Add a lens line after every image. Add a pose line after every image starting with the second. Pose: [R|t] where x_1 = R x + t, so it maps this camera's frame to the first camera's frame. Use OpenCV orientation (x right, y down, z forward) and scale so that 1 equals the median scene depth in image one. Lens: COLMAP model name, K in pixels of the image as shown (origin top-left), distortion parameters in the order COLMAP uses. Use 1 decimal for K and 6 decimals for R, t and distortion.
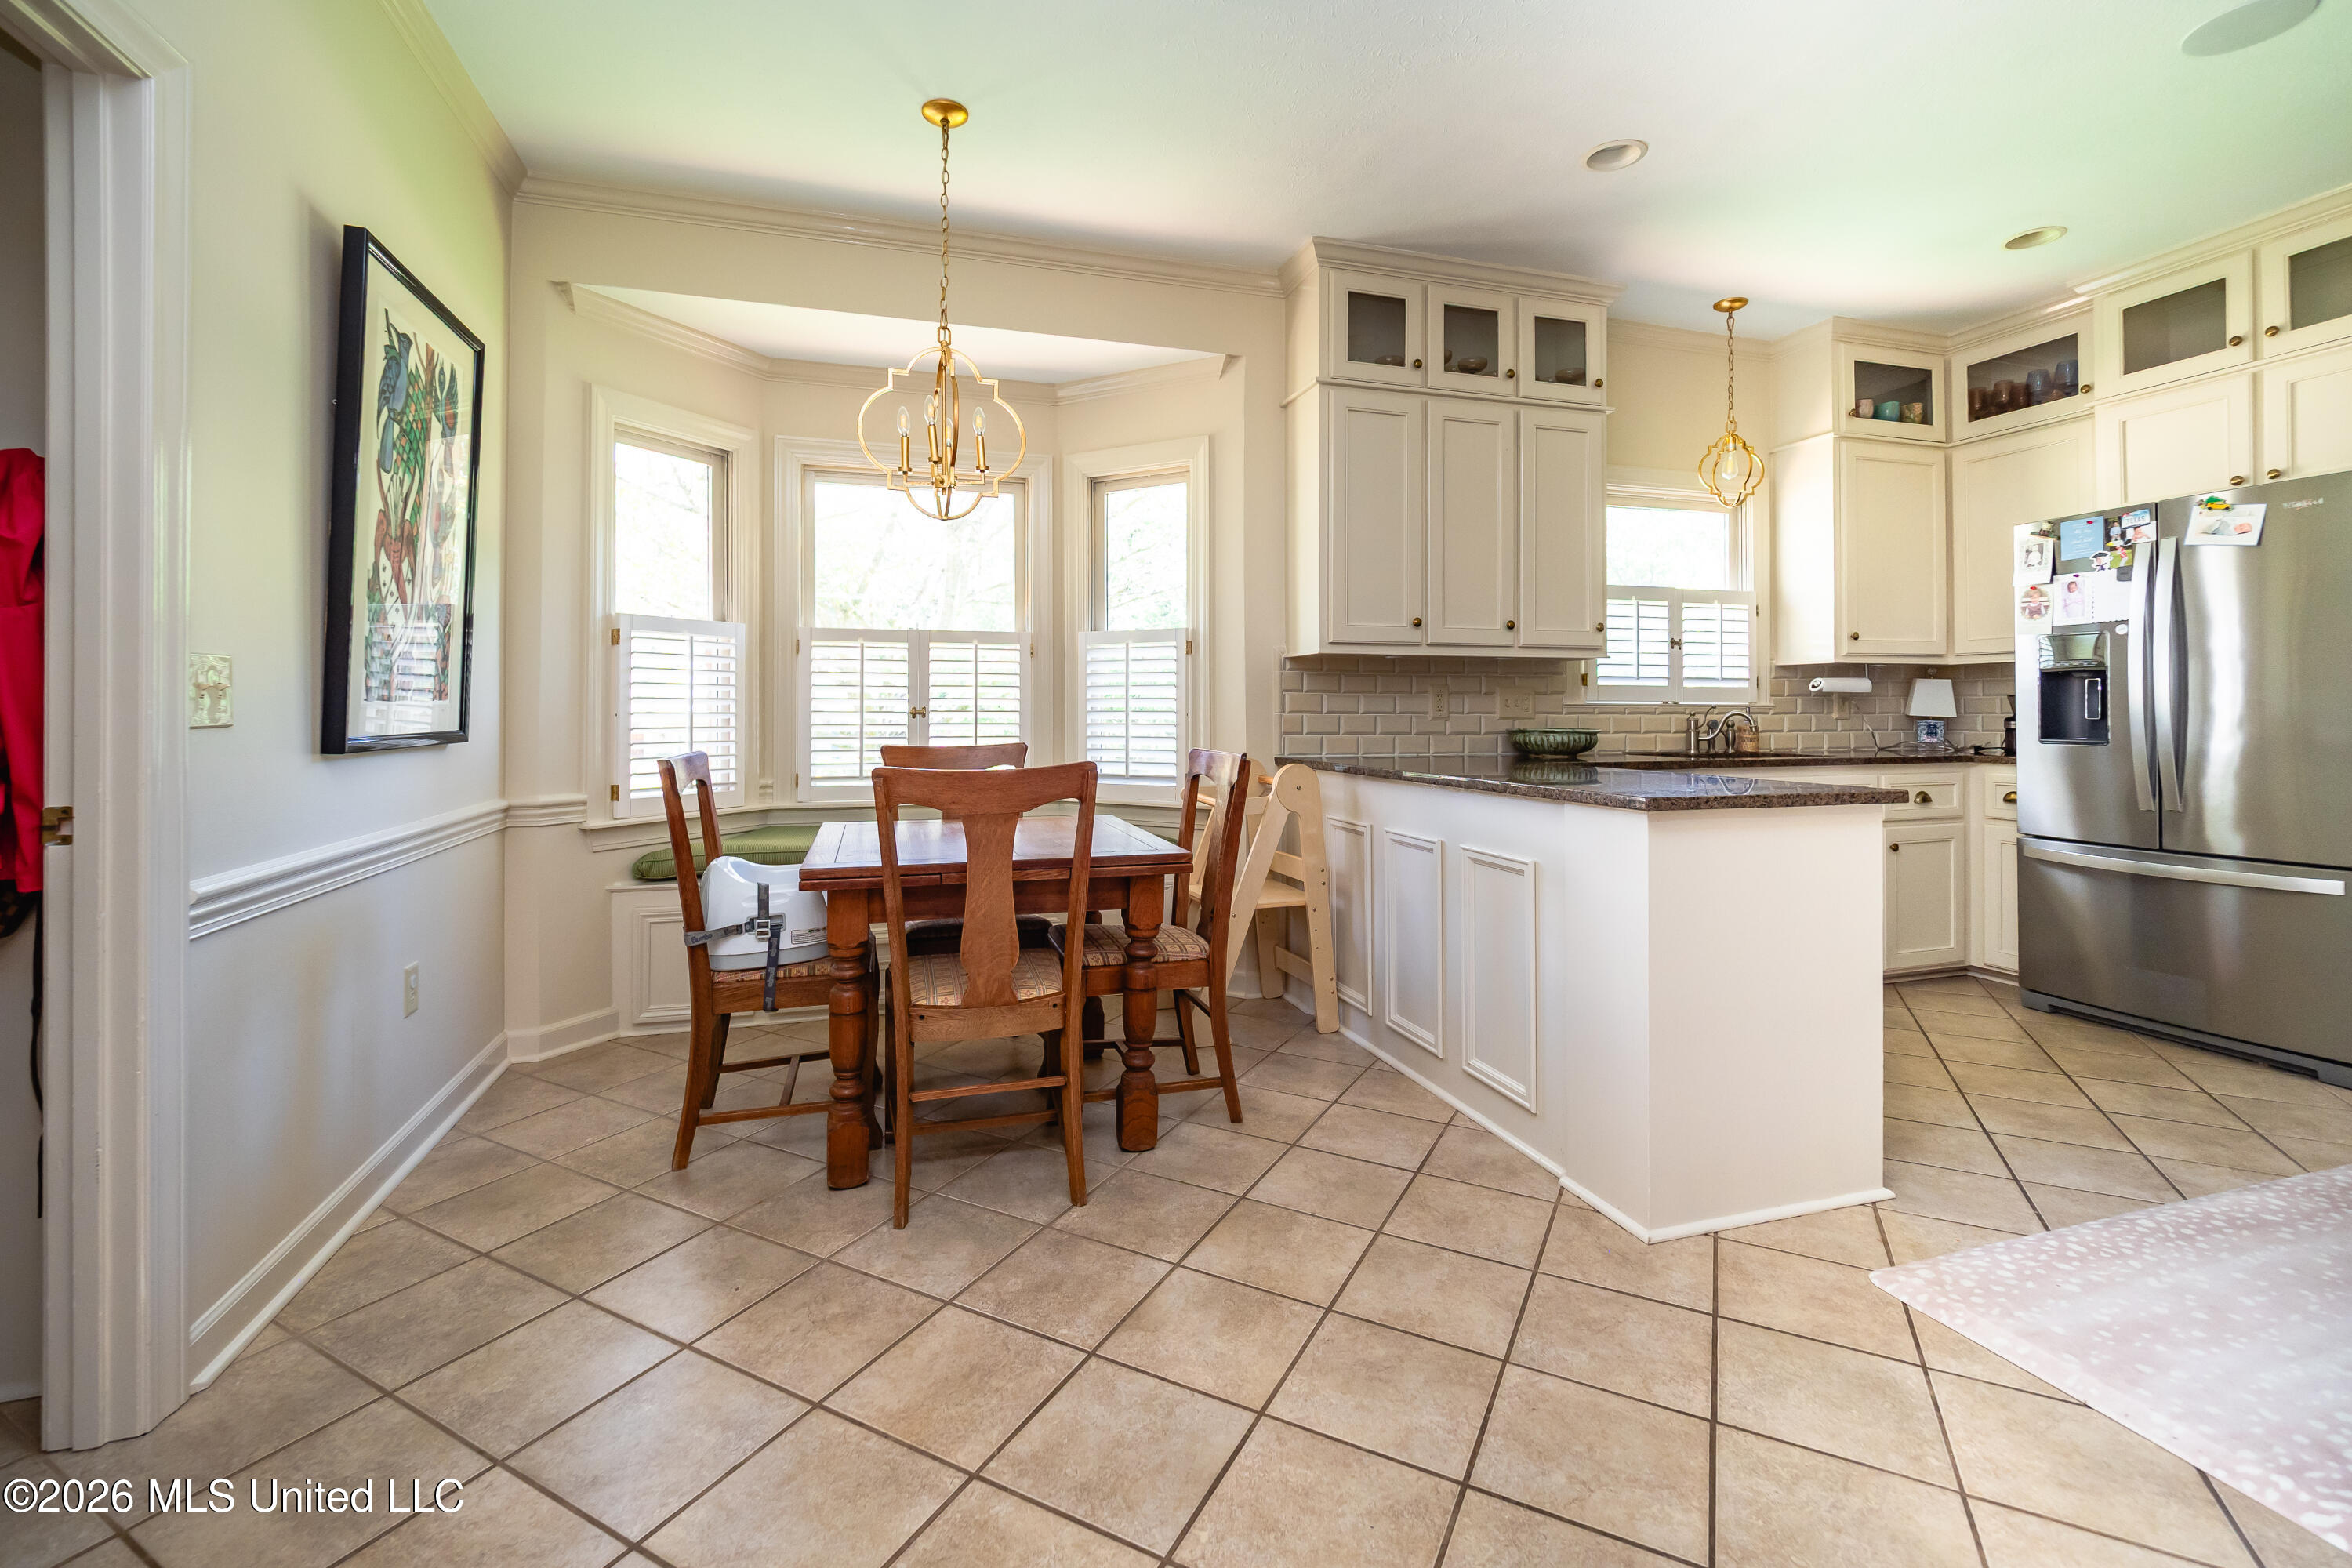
lens RADIAL K [[1022.6, 0, 1178.0], [0, 1022.6, 705.7], [0, 0, 1]] dist [-0.015340, 0.000680]
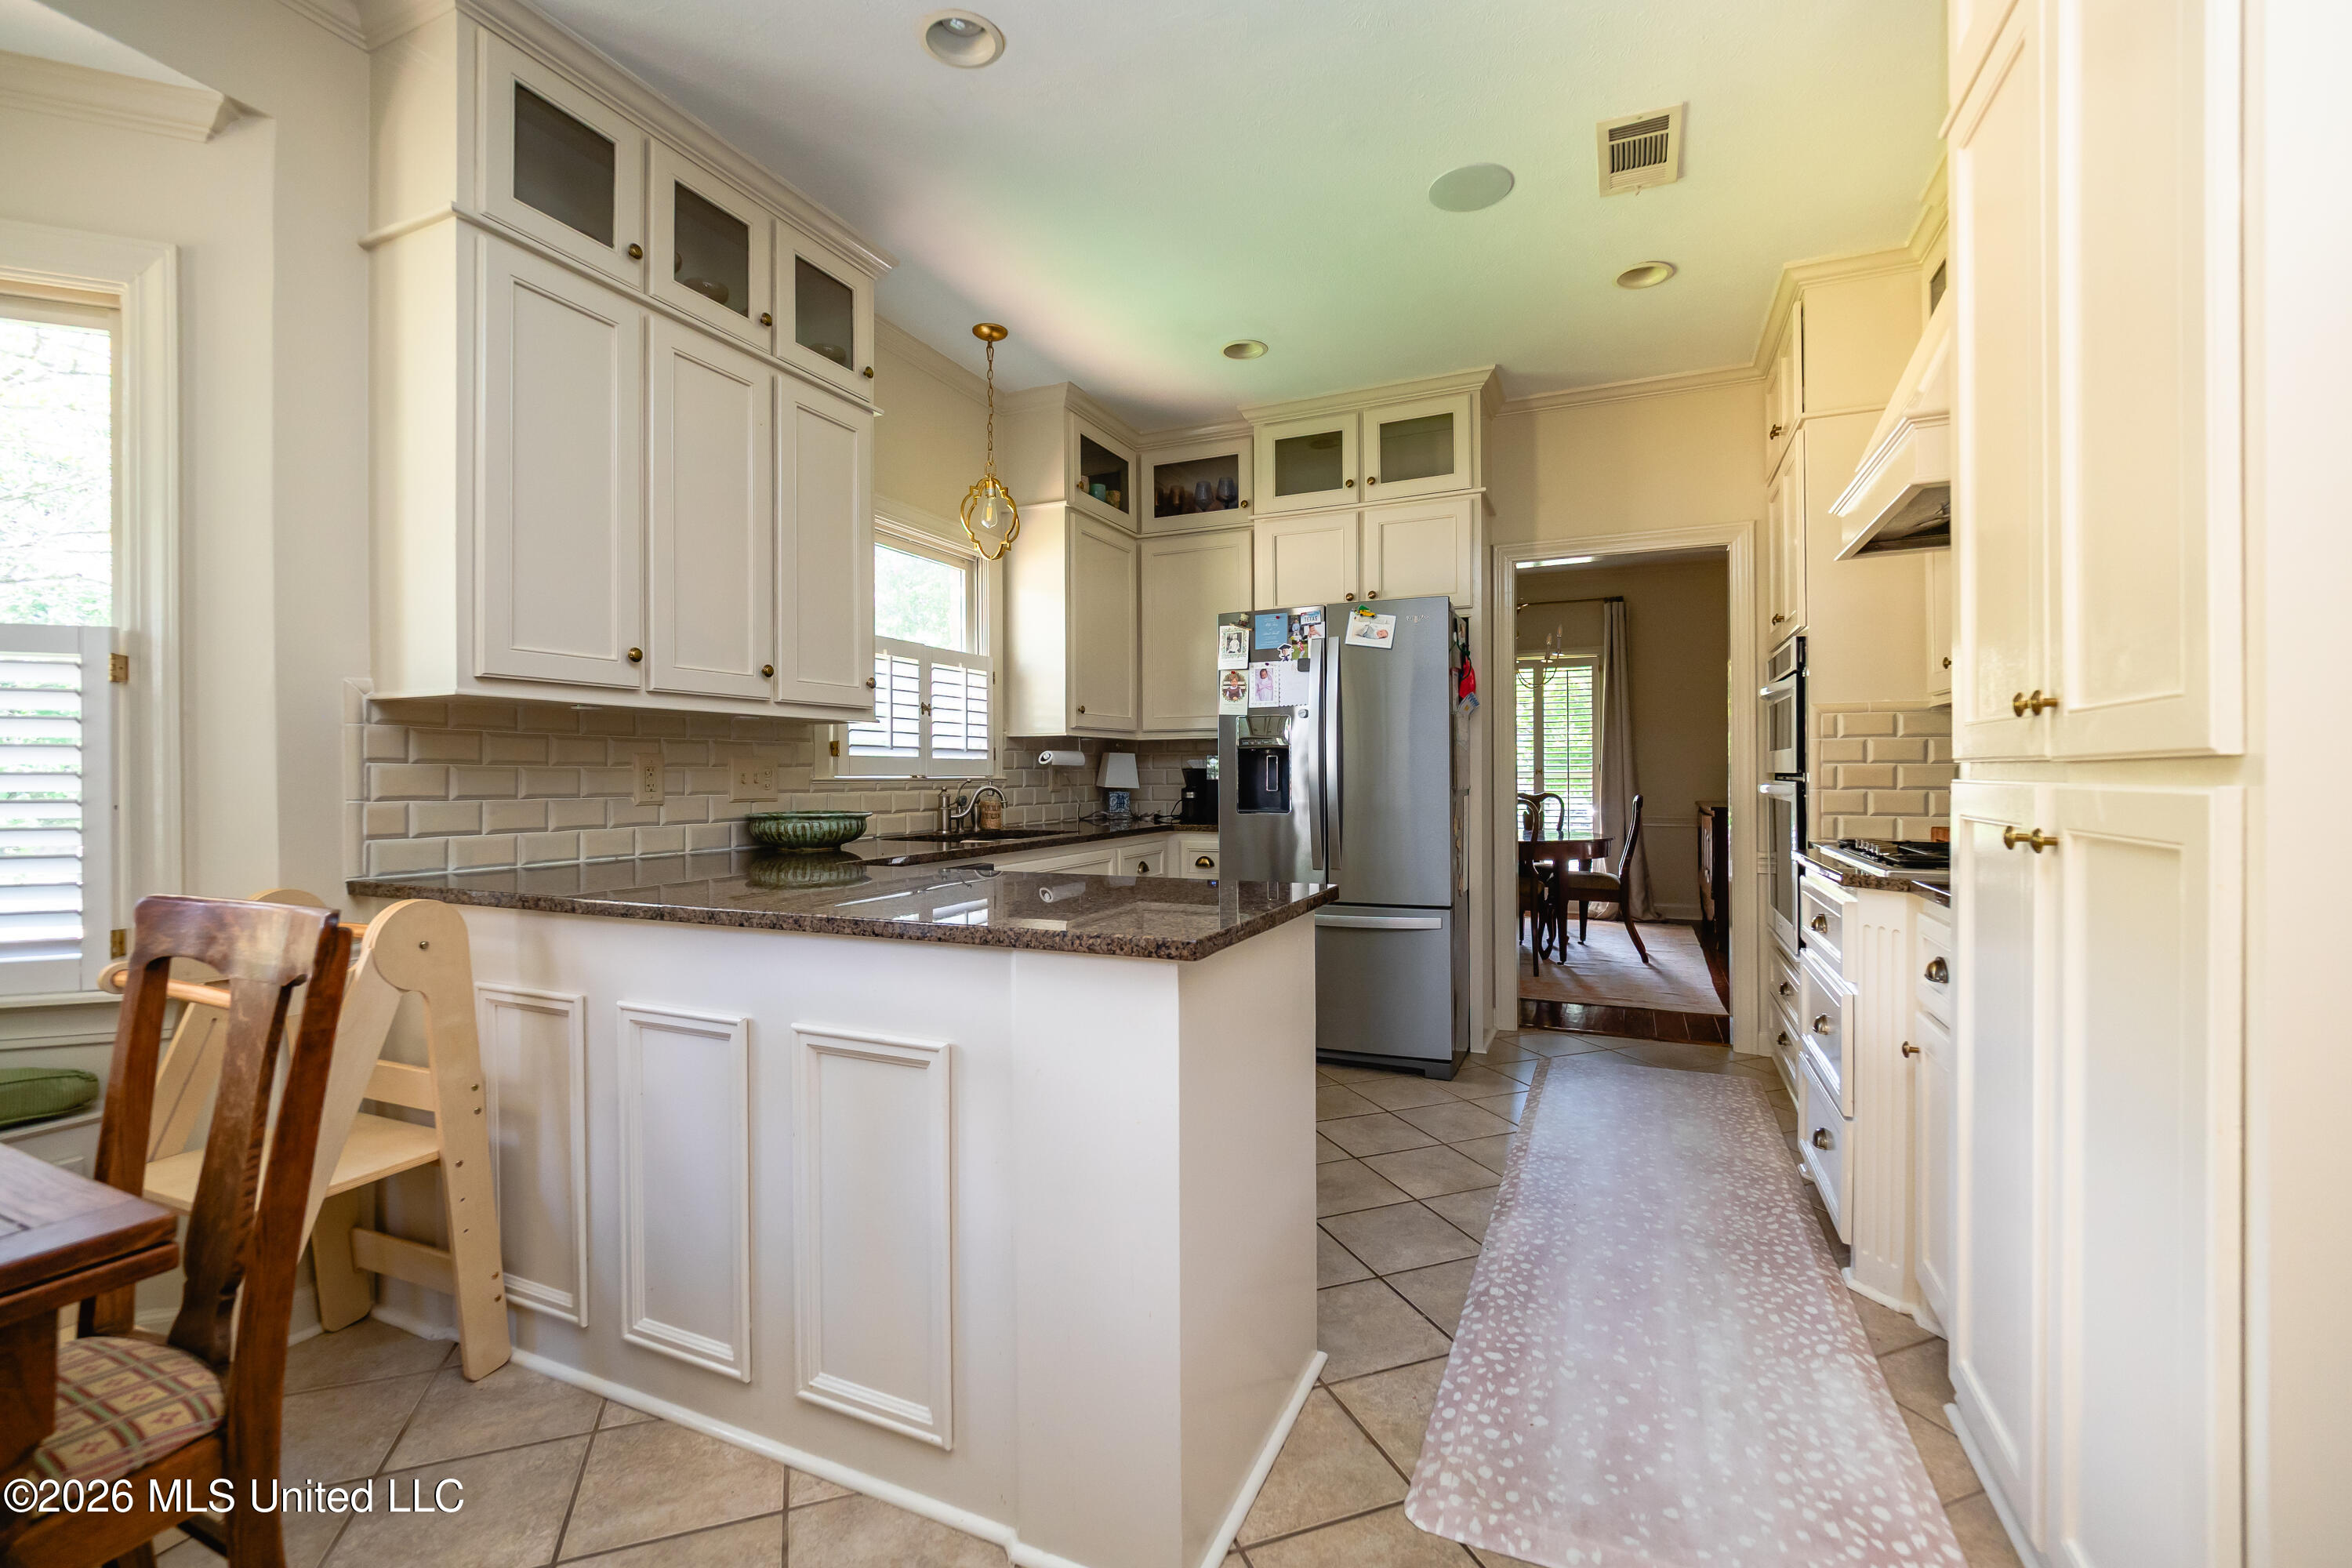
lens RADIAL K [[998.1, 0, 1172.3], [0, 998.1, 776.4], [0, 0, 1]] dist [-0.007872, -0.000427]
pose [[0.665748, -0.003701, 0.746167, -0.007044], [0.000000, 0.999988, 0.004960, -0.008783], [-0.746177, -0.003302, 0.665740, 0.325076]]
